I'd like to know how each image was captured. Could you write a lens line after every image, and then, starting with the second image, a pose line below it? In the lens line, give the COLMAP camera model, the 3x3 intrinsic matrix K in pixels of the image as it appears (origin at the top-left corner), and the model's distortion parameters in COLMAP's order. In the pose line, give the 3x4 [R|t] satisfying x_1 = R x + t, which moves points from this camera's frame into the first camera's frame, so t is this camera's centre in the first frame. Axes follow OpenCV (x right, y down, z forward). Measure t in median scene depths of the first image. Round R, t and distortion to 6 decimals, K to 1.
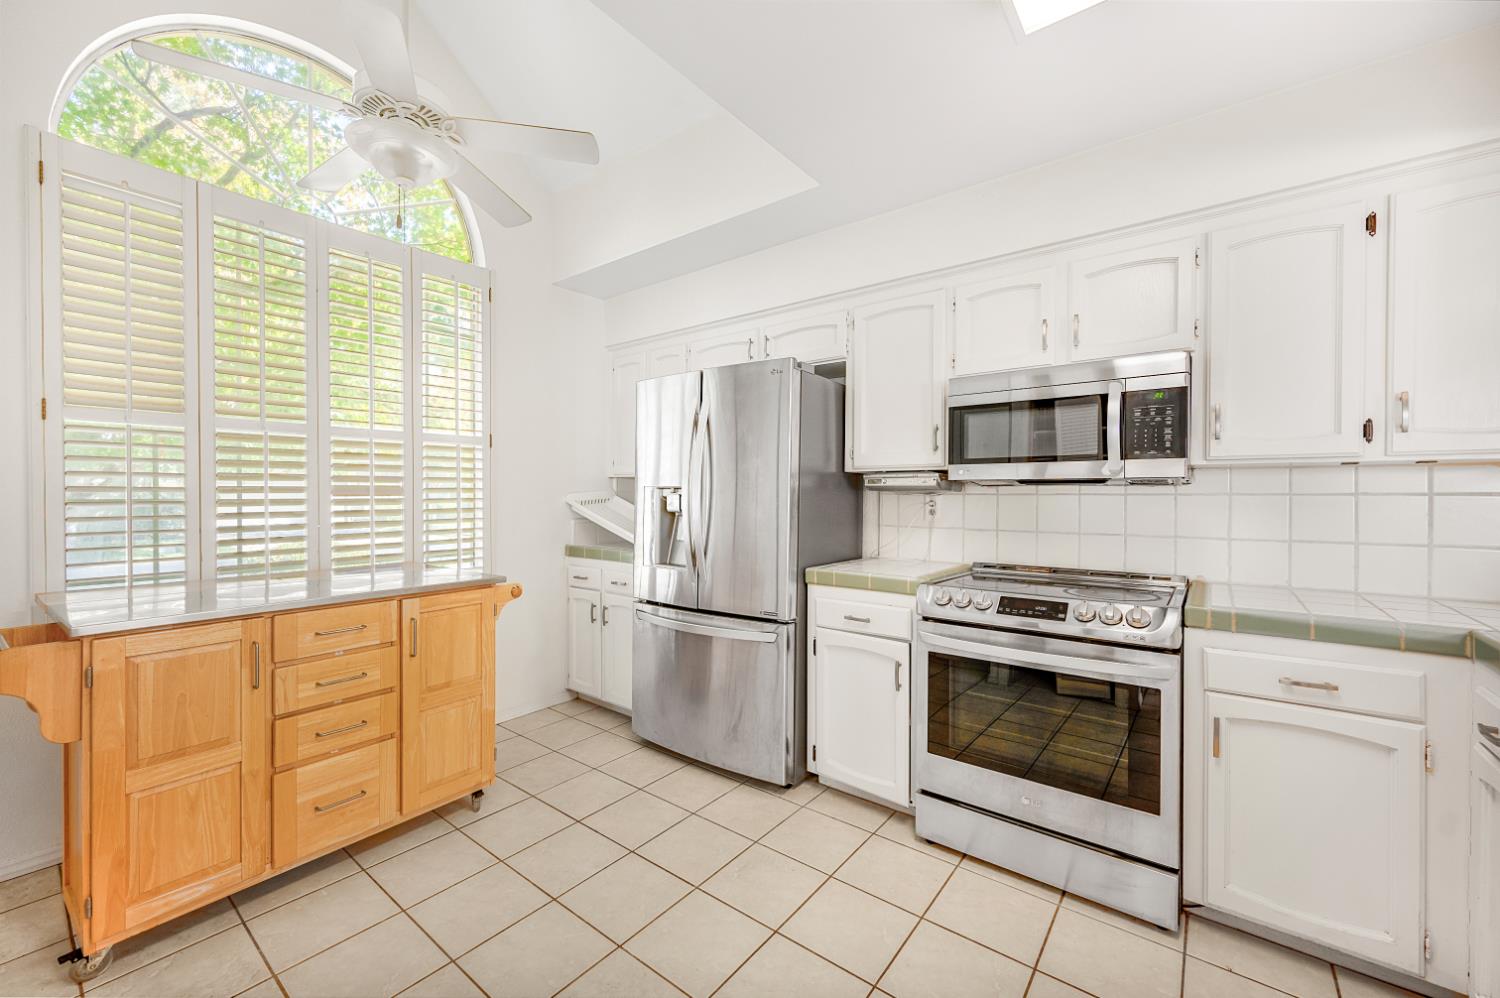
lens RADIAL K [[596.0, 0, 745.4], [0, 596.0, 495.5], [0, 0, 1]] dist [-0.002235, 0.000361]
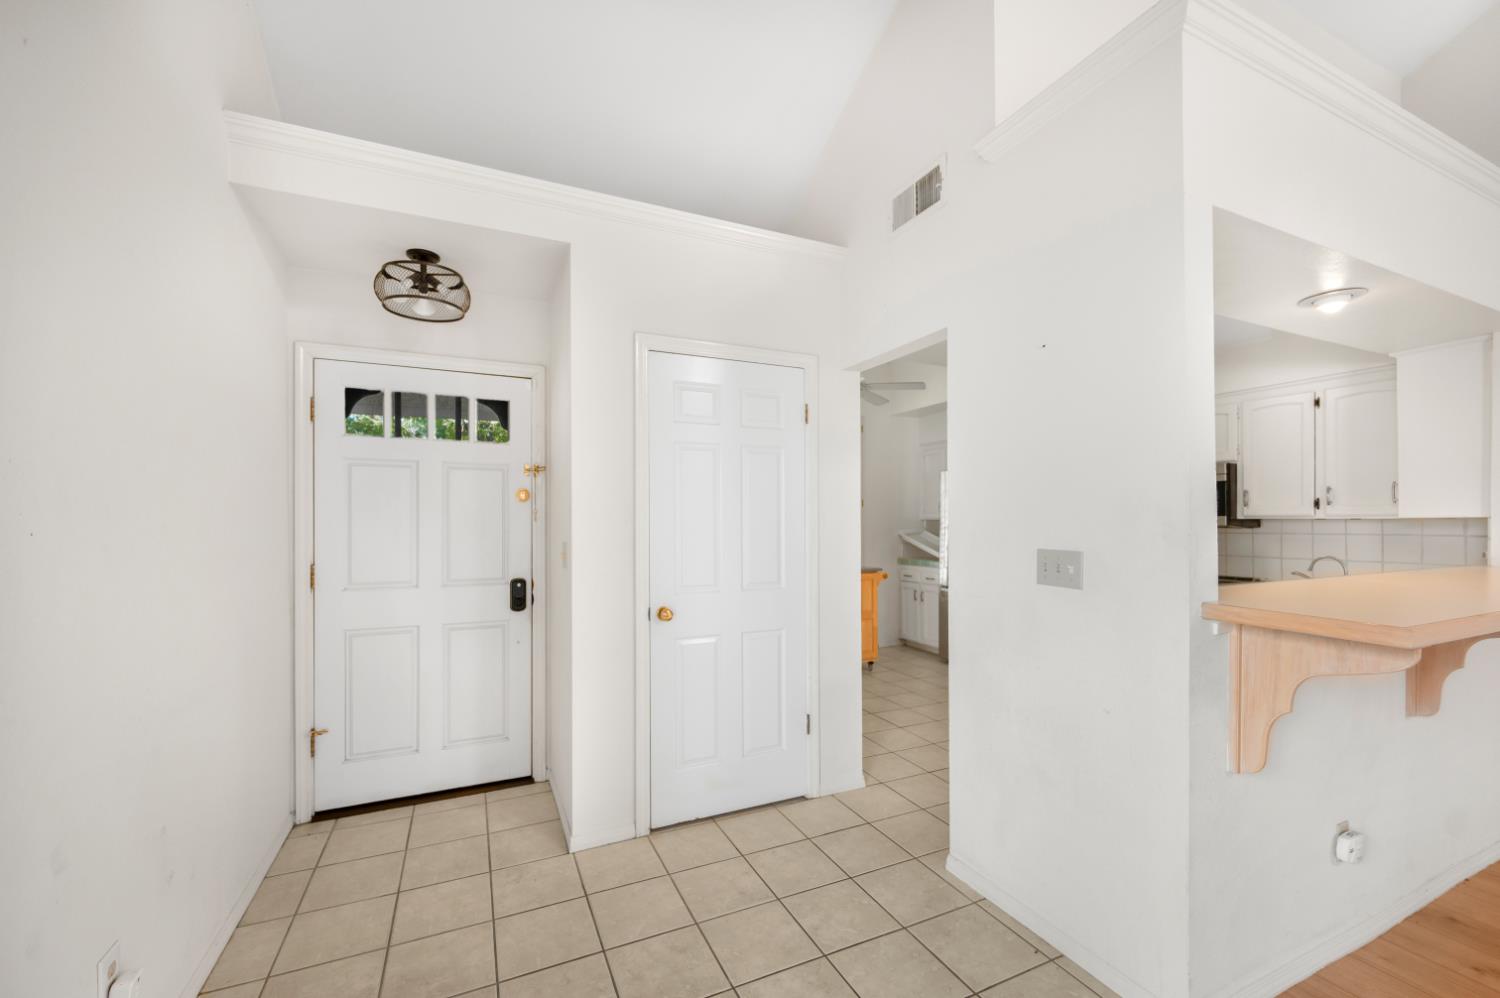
lens RADIAL K [[596.0, 0, 743.1], [0, 596.0, 519.0], [0, 0, 1]] dist [-0.002235, 0.000361]
pose [[0.885649, -0.008565, -0.464276, 0.179212], [0.006801, 0.999962, -0.005473, -0.041669], [0.464305, 0.001689, 0.885674, -1.216196]]
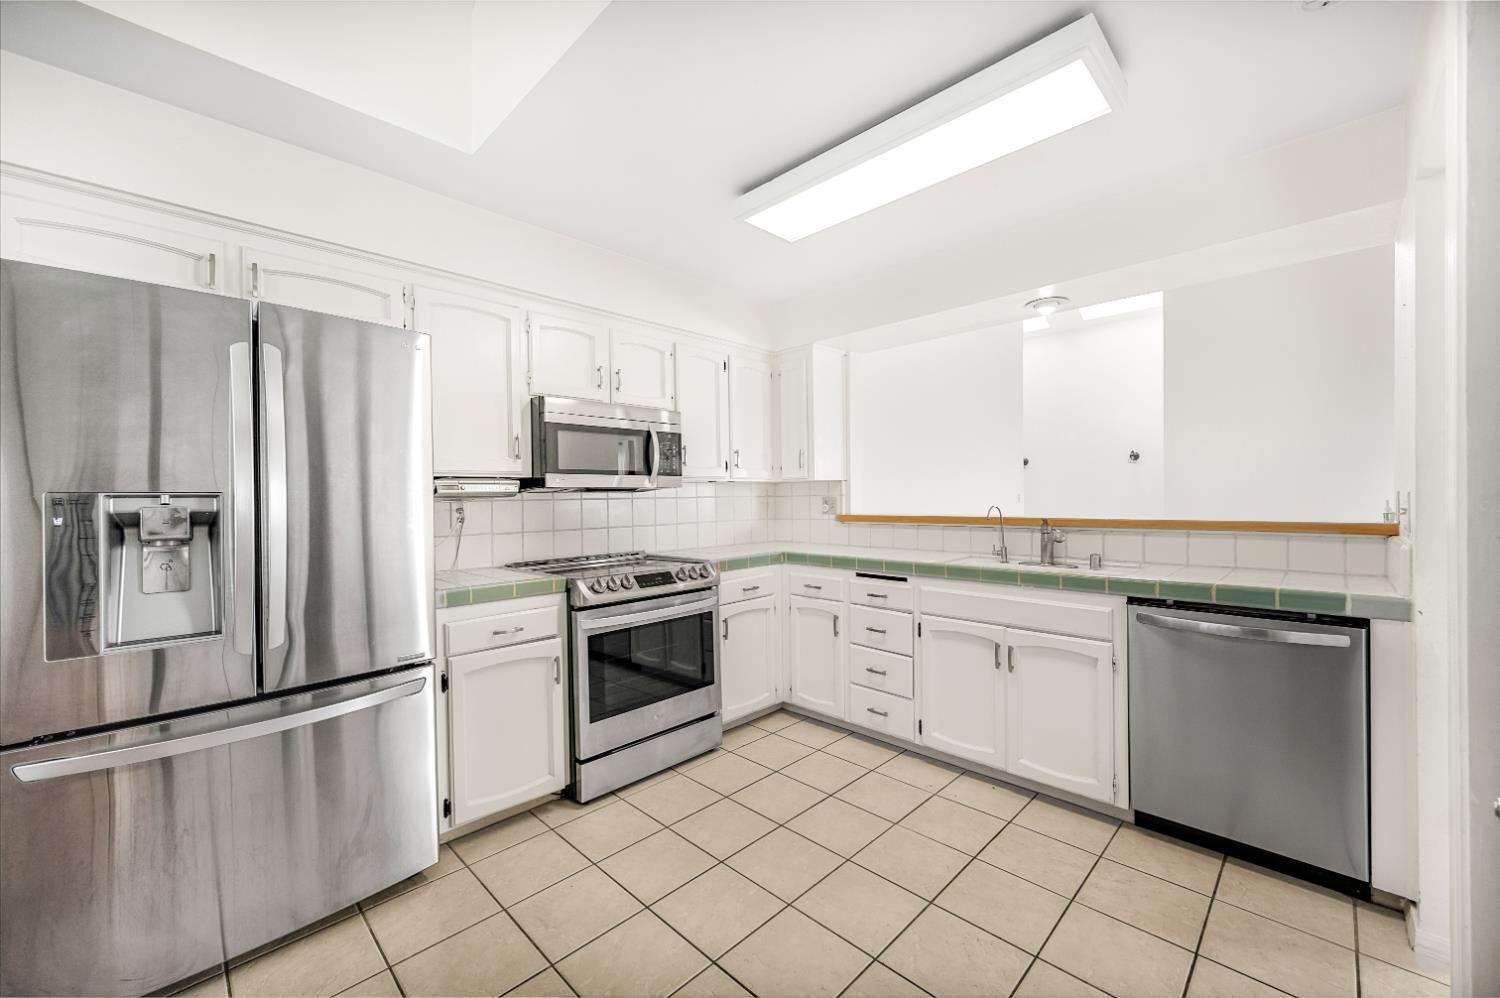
lens RADIAL K [[596.0, 0, 755.2], [0, 596.0, 499.4], [0, 0, 1]] dist [-0.002235, 0.000361]
pose [[0.103095, -0.008986, 0.994631, -0.706663], [0.017368, 0.999823, 0.007233, -0.004631], [-0.994520, 0.016529, 0.103233, 0.489058]]
